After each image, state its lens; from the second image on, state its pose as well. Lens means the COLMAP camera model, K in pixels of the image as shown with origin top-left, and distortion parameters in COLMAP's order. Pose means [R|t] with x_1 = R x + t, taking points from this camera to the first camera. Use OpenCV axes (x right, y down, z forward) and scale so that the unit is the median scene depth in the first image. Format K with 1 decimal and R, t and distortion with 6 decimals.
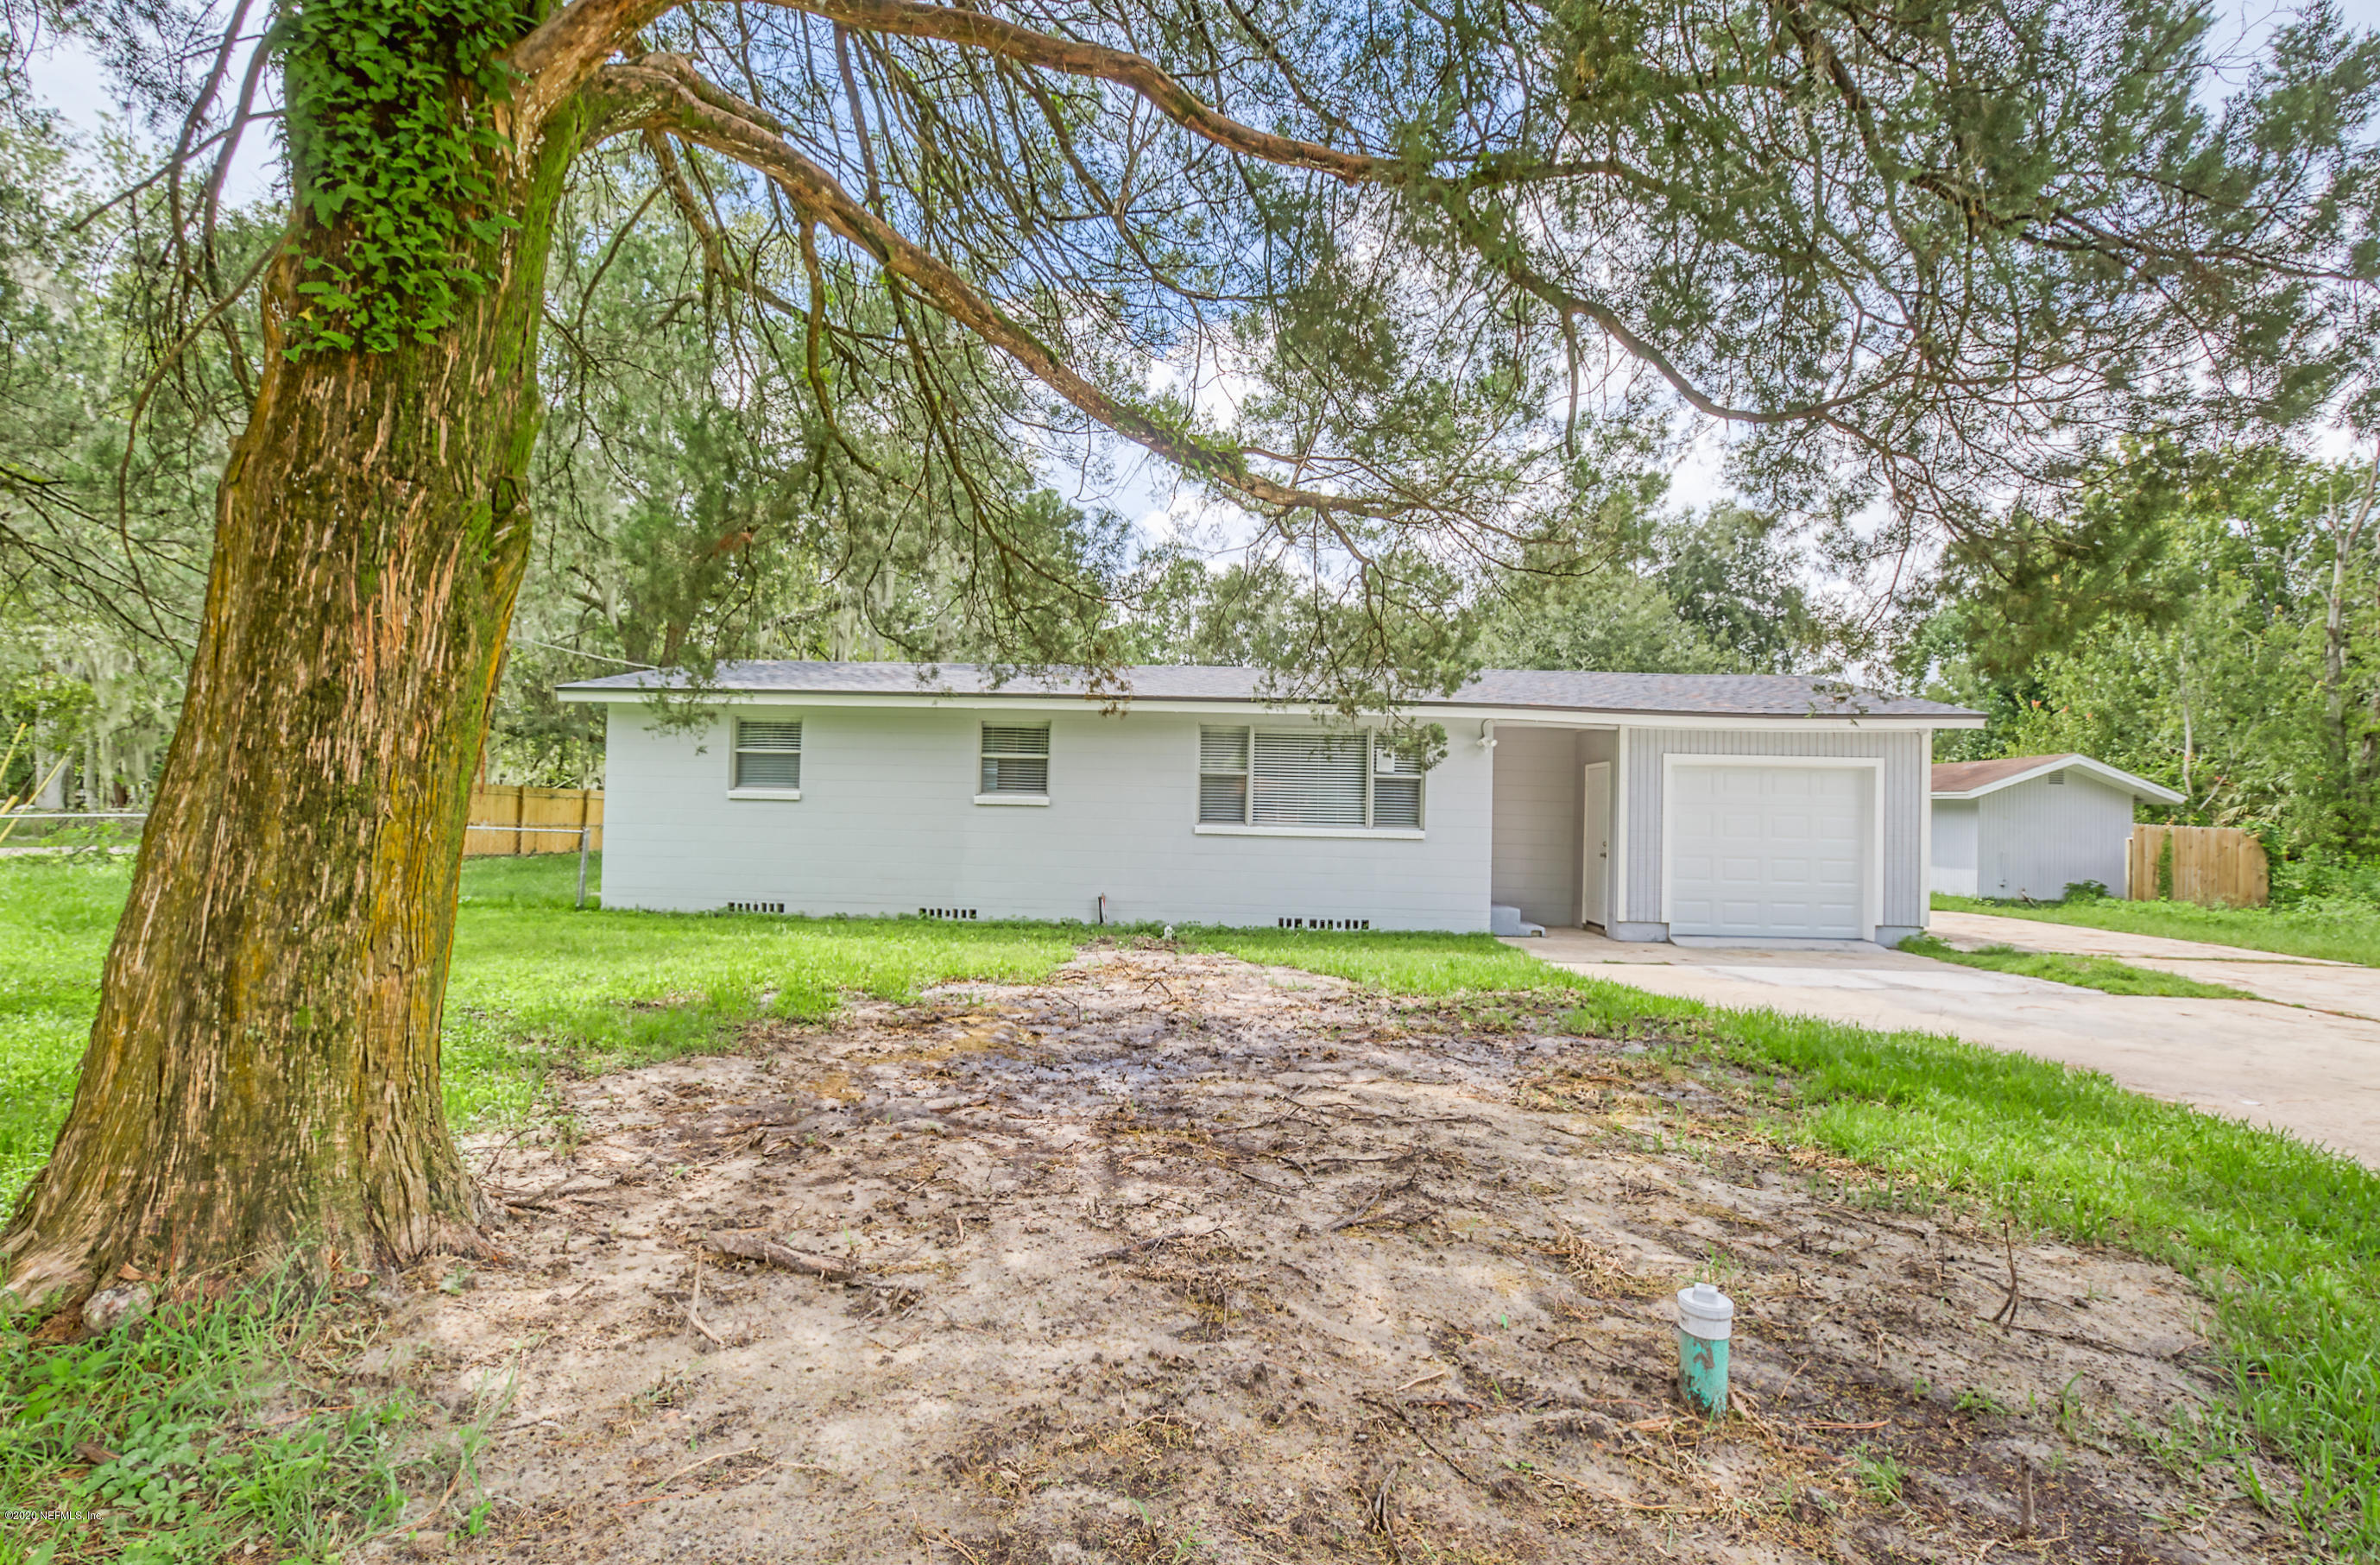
lens RADIAL K [[1022.7, 0, 1190.0], [0, 1022.7, 782.5], [0, 0, 1]] dist [-0.000093, -0.000020]
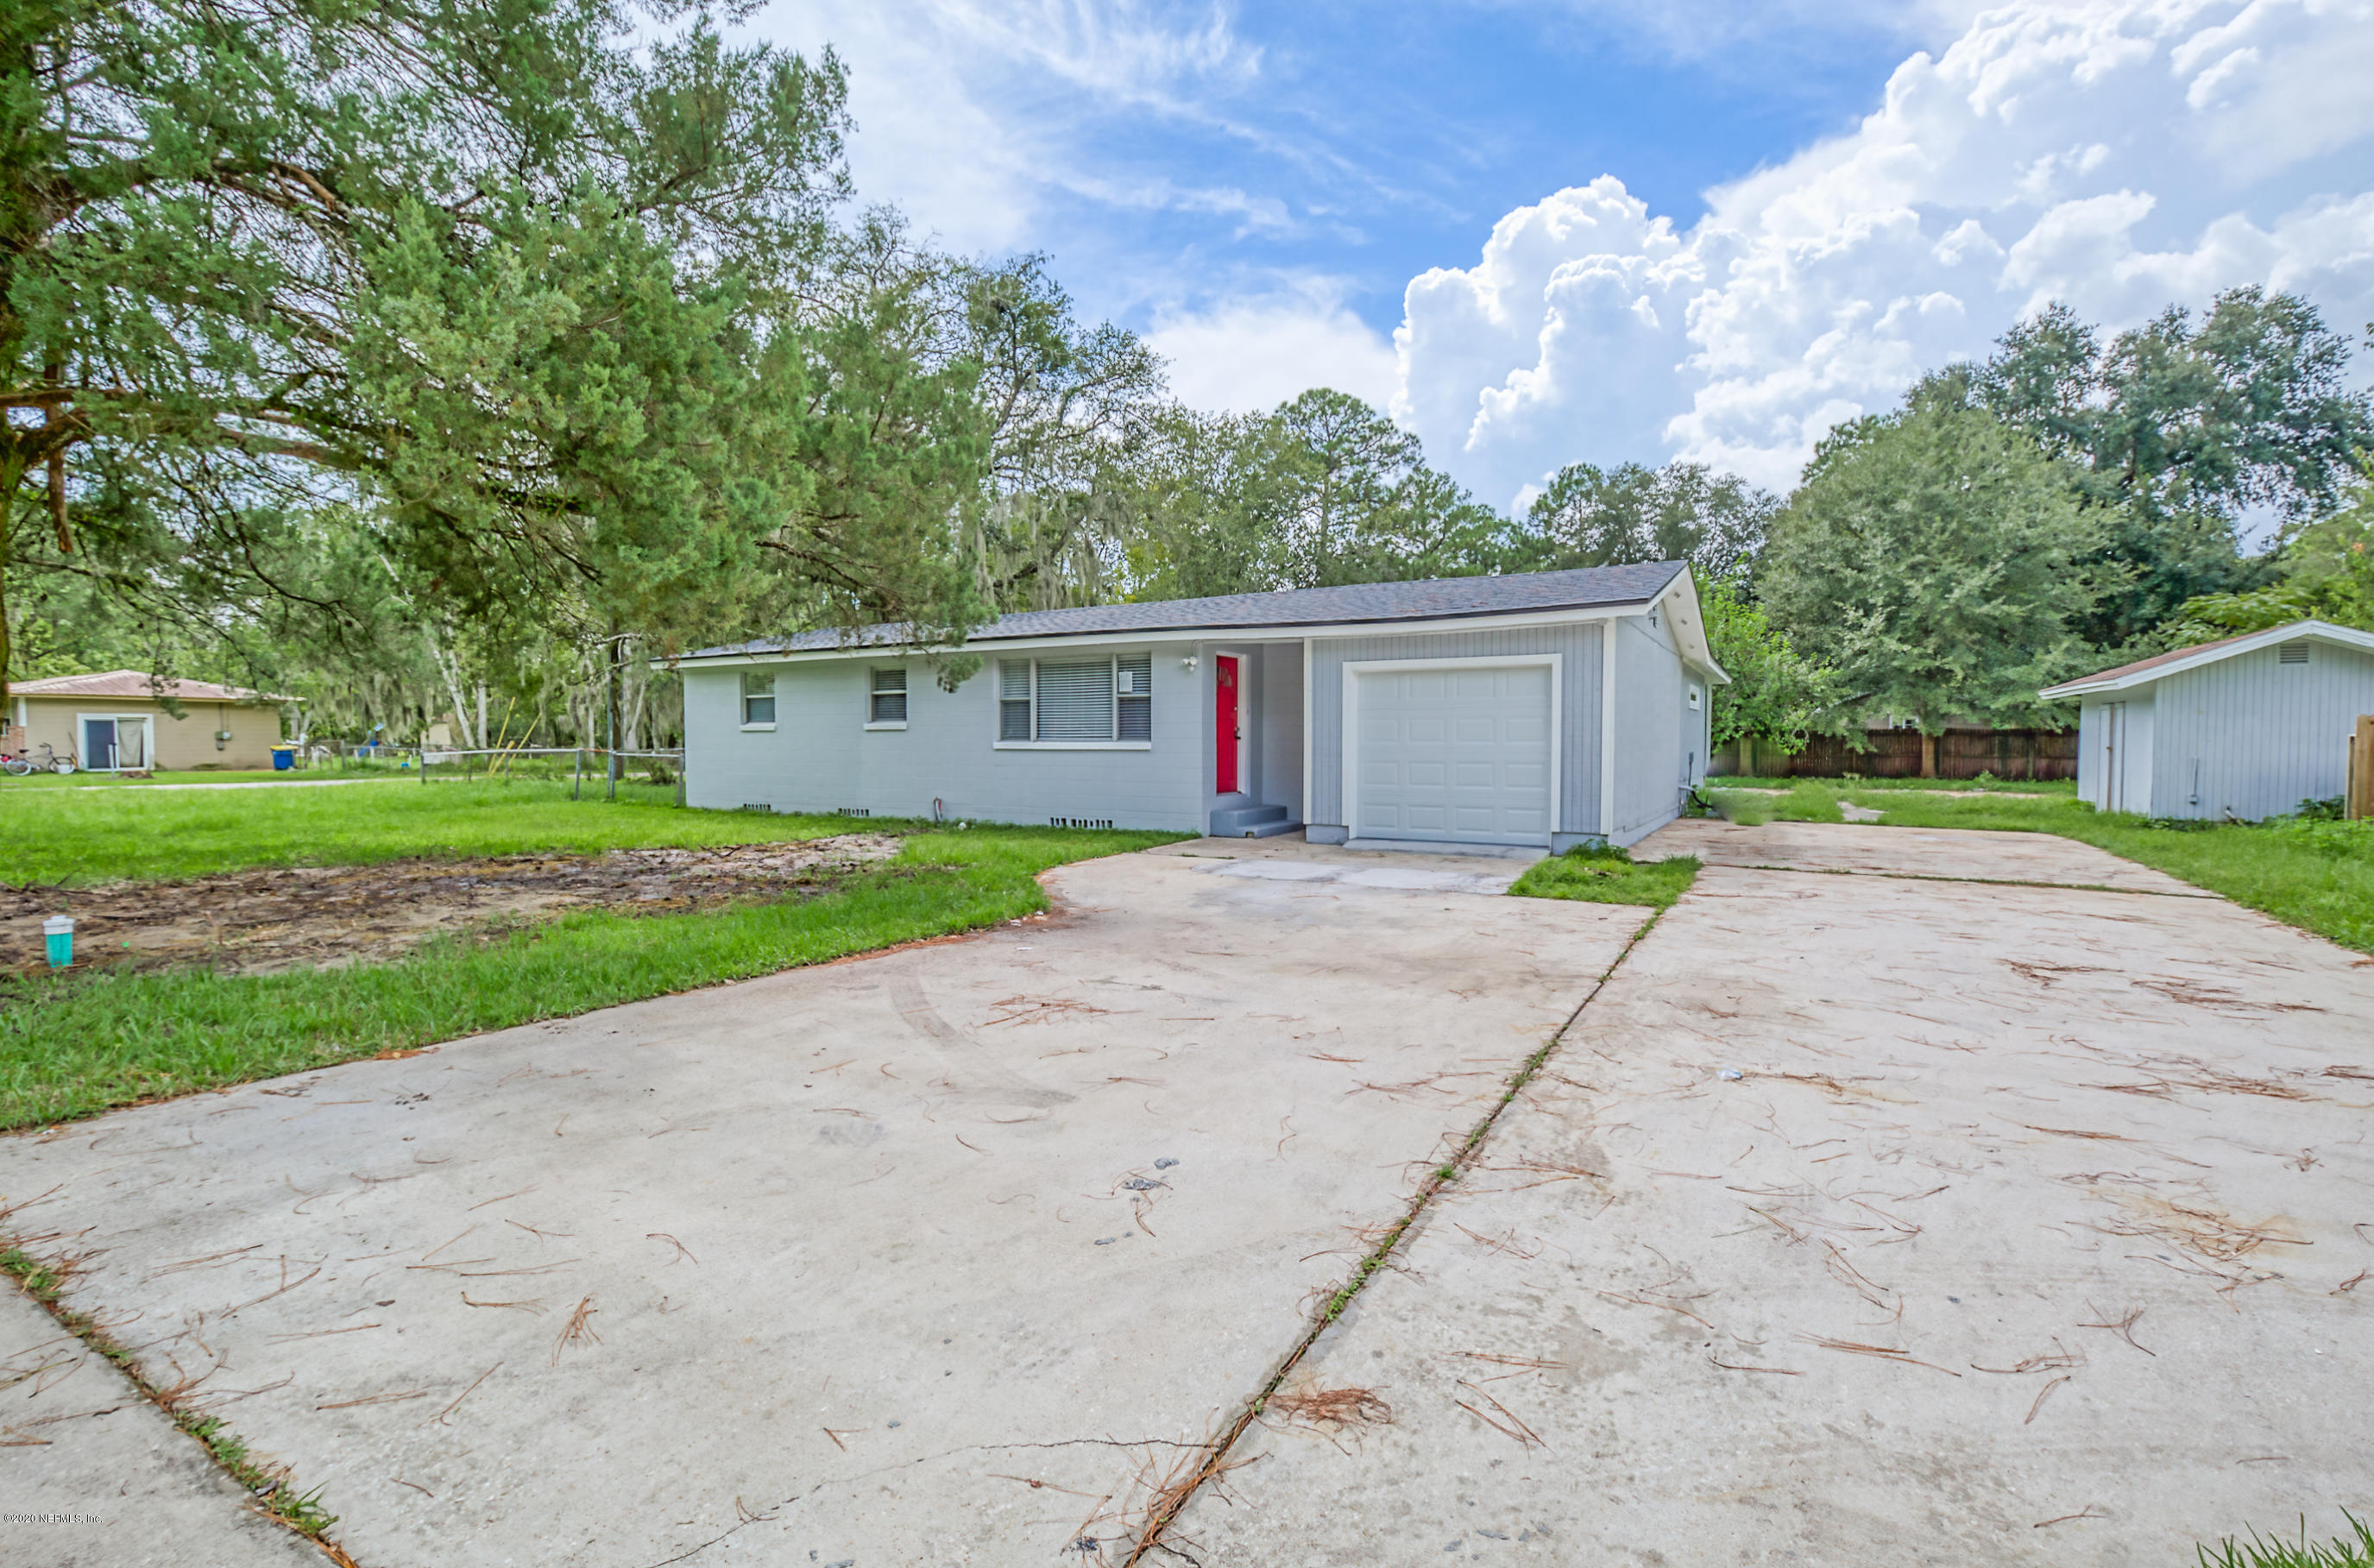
lens RADIAL K [[1020.1, 0, 1187.0], [0, 1020.1, 784.0], [0, 0, 1]] dist [-0.000093, -0.000020]
pose [[0.889634, -0.003984, -0.456657, 0.776730], [0.035193, 0.997586, 0.059859, 0.026840], [0.455316, -0.069324, 0.887627, 0.009113]]
